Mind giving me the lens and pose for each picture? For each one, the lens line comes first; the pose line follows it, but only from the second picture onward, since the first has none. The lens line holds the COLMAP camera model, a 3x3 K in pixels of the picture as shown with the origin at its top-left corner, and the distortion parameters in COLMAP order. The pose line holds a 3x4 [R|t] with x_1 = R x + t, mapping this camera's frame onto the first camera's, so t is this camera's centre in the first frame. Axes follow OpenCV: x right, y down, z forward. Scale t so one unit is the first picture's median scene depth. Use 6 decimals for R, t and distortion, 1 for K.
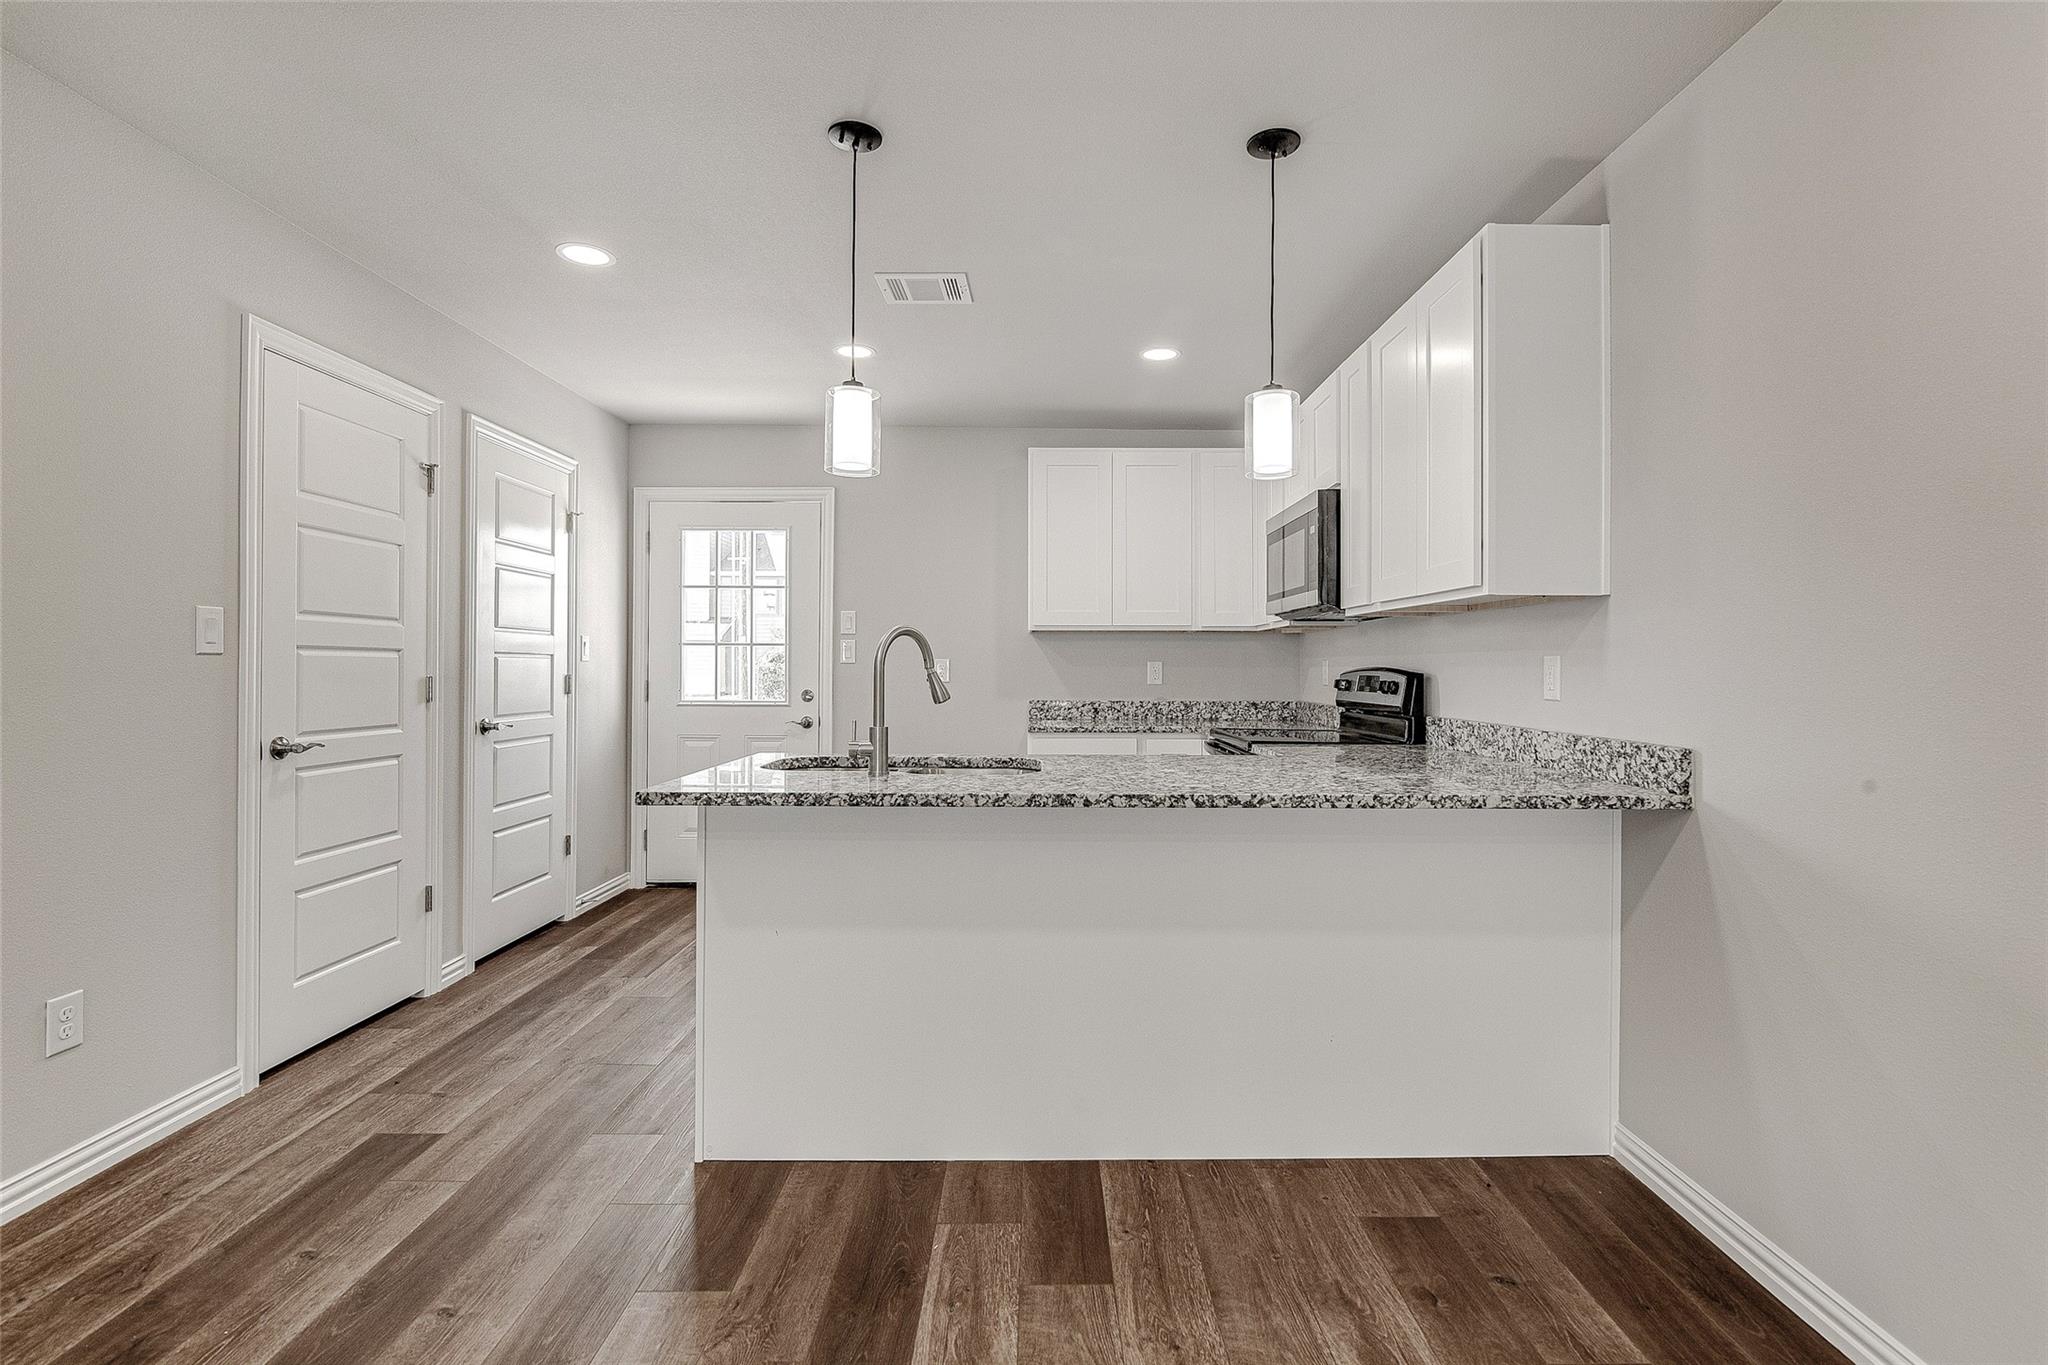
lens RADIAL K [[951.4, 0, 1049.3], [0, 951.4, 666.6], [0, 0, 1]] dist [-0.009515, 0.000461]
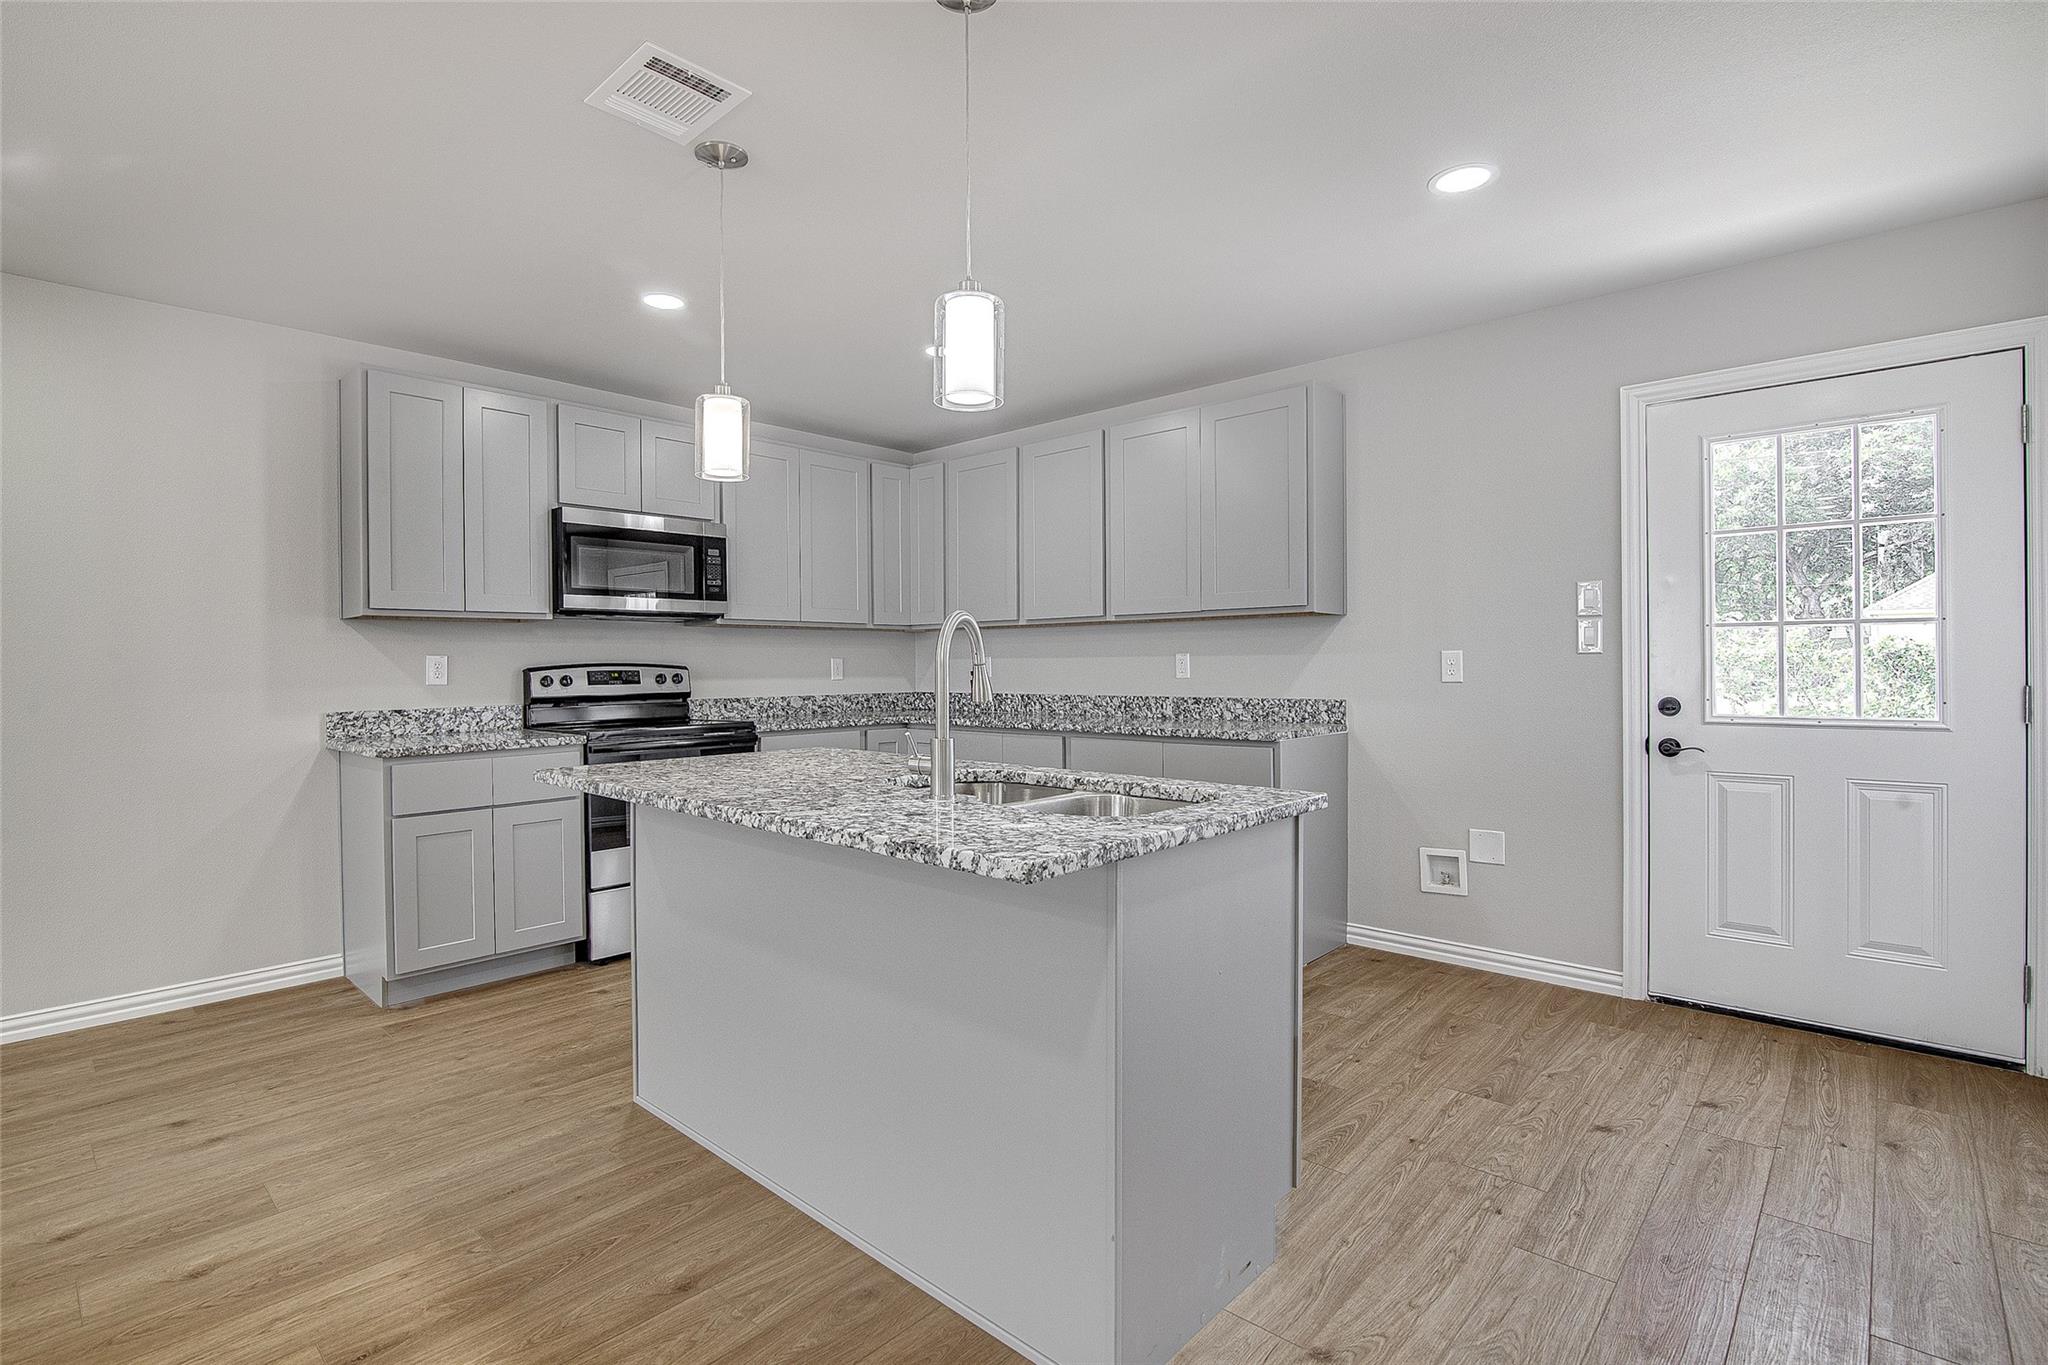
lens RADIAL K [[963.1, 0, 985.8], [0, 963.1, 667.3], [0, 0, 1]] dist [-0.021630, 0.001022]
pose [[-0.715068, -0.001354, 0.699053, -1.131729], [0.004957, 0.999963, 0.007008, -0.000329], [-0.699037, 0.008477, -0.715035, 2.157626]]
